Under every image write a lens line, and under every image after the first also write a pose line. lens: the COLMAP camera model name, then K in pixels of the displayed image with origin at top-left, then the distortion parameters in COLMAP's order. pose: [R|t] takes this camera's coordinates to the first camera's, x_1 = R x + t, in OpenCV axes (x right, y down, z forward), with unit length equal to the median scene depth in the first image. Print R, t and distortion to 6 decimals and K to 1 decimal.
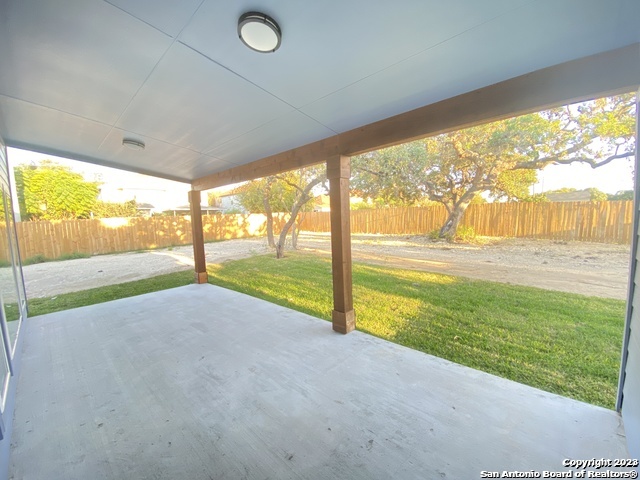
lens RADIAL K [[258.0, 0, 322.4], [0, 258.0, 242.0], [0, 0, 1]] dist [0.035816, -0.026437]
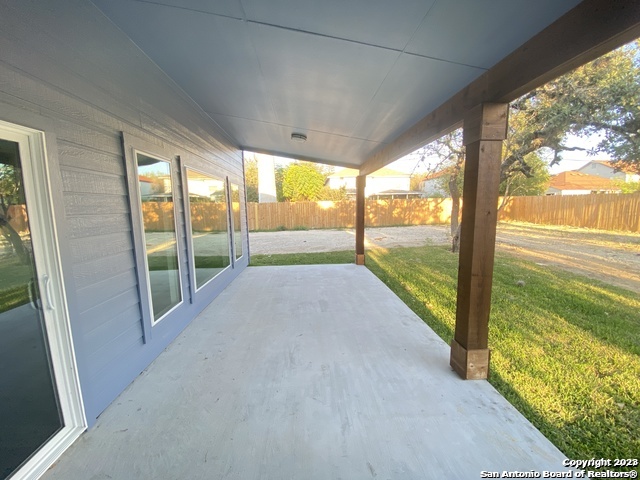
lens RADIAL K [[258.0, 0, 322.4], [0, 258.0, 242.0], [0, 0, 1]] dist [0.035816, -0.026437]
pose [[0.728723, 0.123322, -0.673613, 0.114099], [-0.083743, 0.992317, 0.091074, -0.014517], [0.679669, -0.009957, 0.733451, 0.126283]]
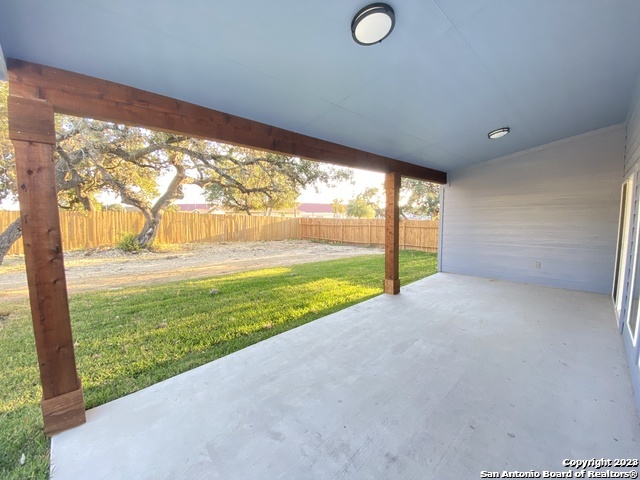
lens RADIAL K [[258.0, 0, 322.4], [0, 258.0, 242.0], [0, 0, 1]] dist [0.035816, -0.026437]
pose [[0.057946, -0.056923, 0.996696, -0.698535], [0.108303, 0.992839, 0.050406, -0.029110], [-0.992428, 0.105024, 0.063696, 0.649042]]
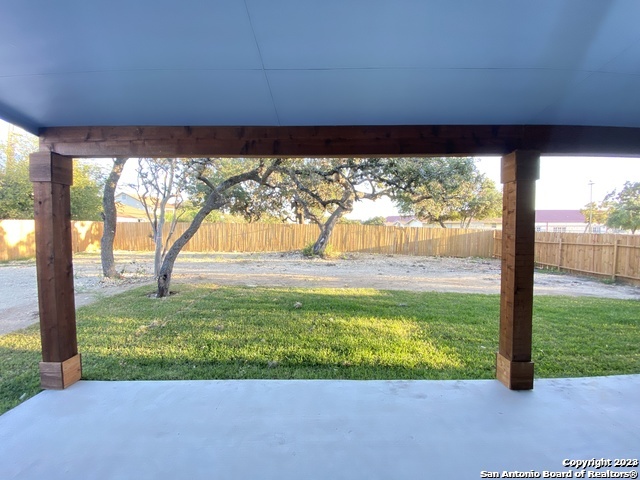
lens RADIAL K [[258.0, 0, 322.4], [0, 258.0, 242.0], [0, 0, 1]] dist [0.035816, -0.026437]
pose [[0.733766, 0.005475, 0.679381, -0.425266], [0.038325, 0.998042, -0.049436, -0.025738], [-0.678321, 0.062312, 0.732119, 0.410291]]
